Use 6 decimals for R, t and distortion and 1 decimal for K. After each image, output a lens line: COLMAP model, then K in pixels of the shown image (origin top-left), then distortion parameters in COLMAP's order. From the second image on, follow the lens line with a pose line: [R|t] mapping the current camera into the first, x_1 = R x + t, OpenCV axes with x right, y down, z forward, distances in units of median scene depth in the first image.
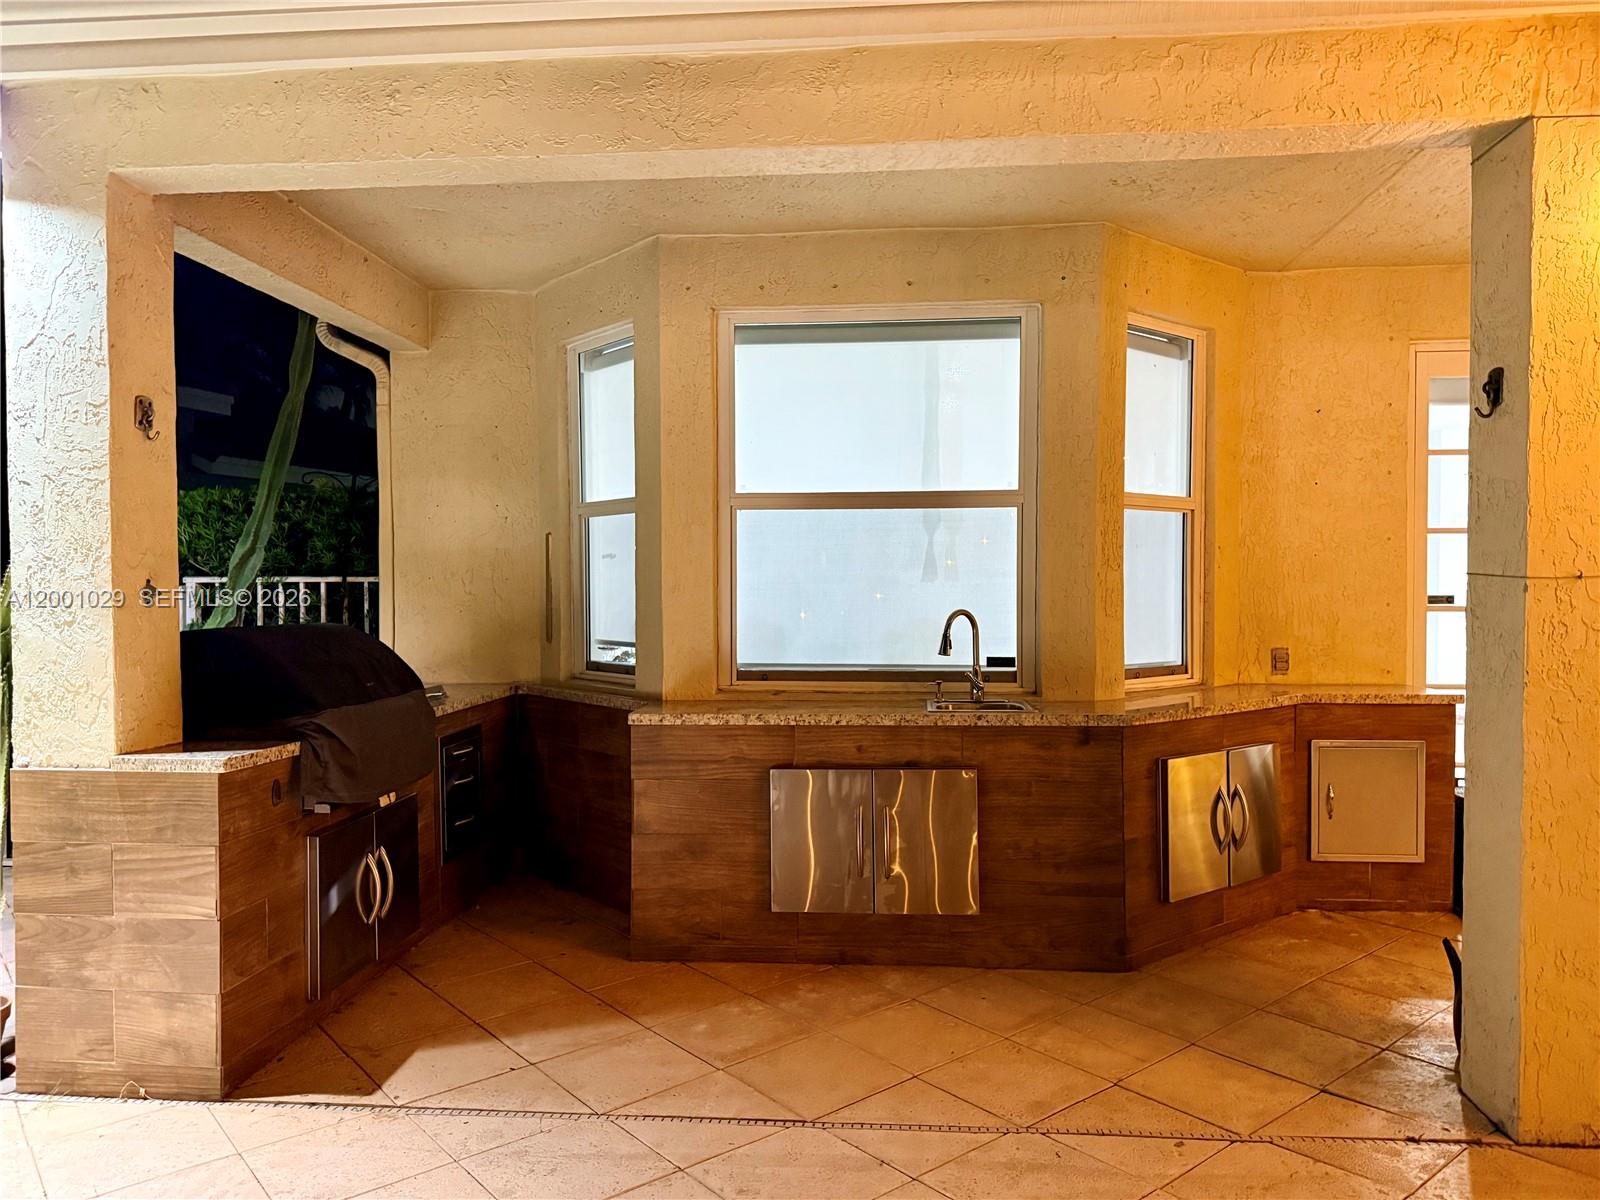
lens RADIAL K [[1102.1, 0, 801.6], [0, 1102.1, 598.2], [0, 0, 1]] dist [0.142232, -0.249399]
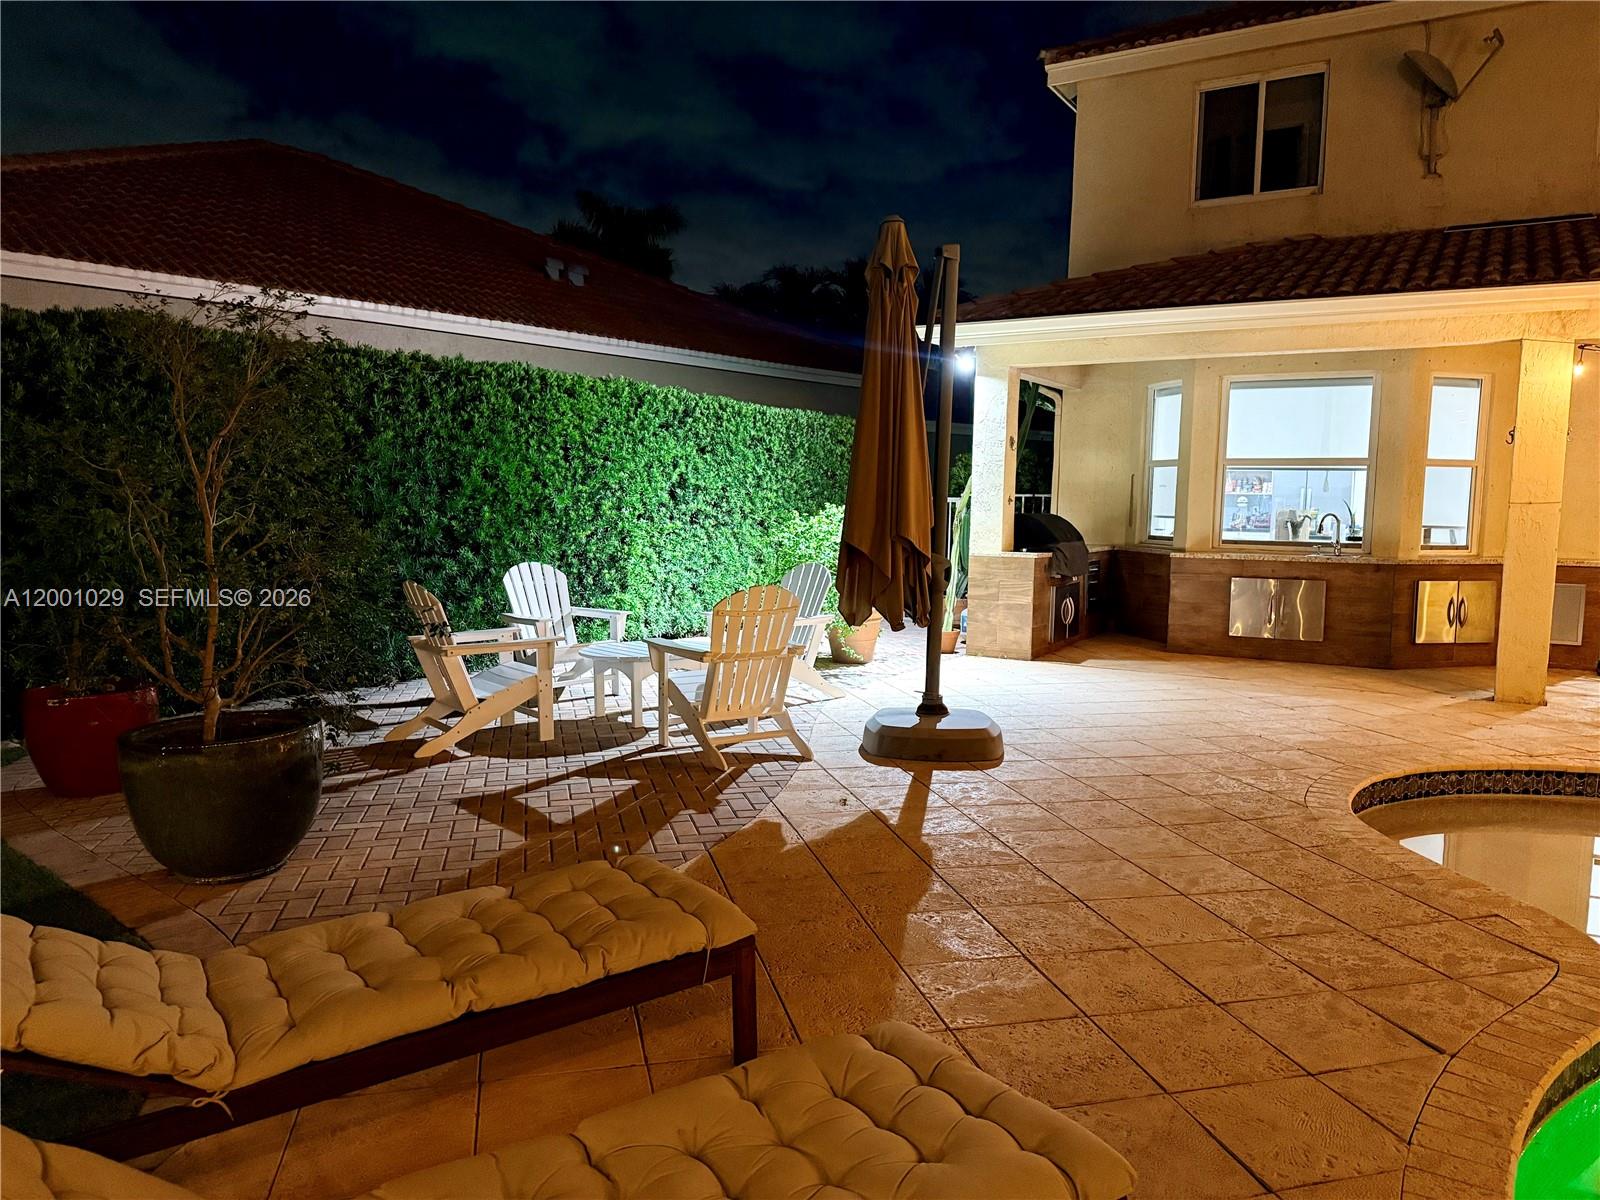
lens RADIAL K [[1102.1, 0, 801.6], [0, 1102.1, 598.2], [0, 0, 1]] dist [0.142232, -0.249399]
pose [[0.896439, 0.058765, -0.439254, 0.202209], [-0.024145, 0.996173, 0.083997, 0.016873], [0.442509, -0.064693, 0.894428, -1.570892]]
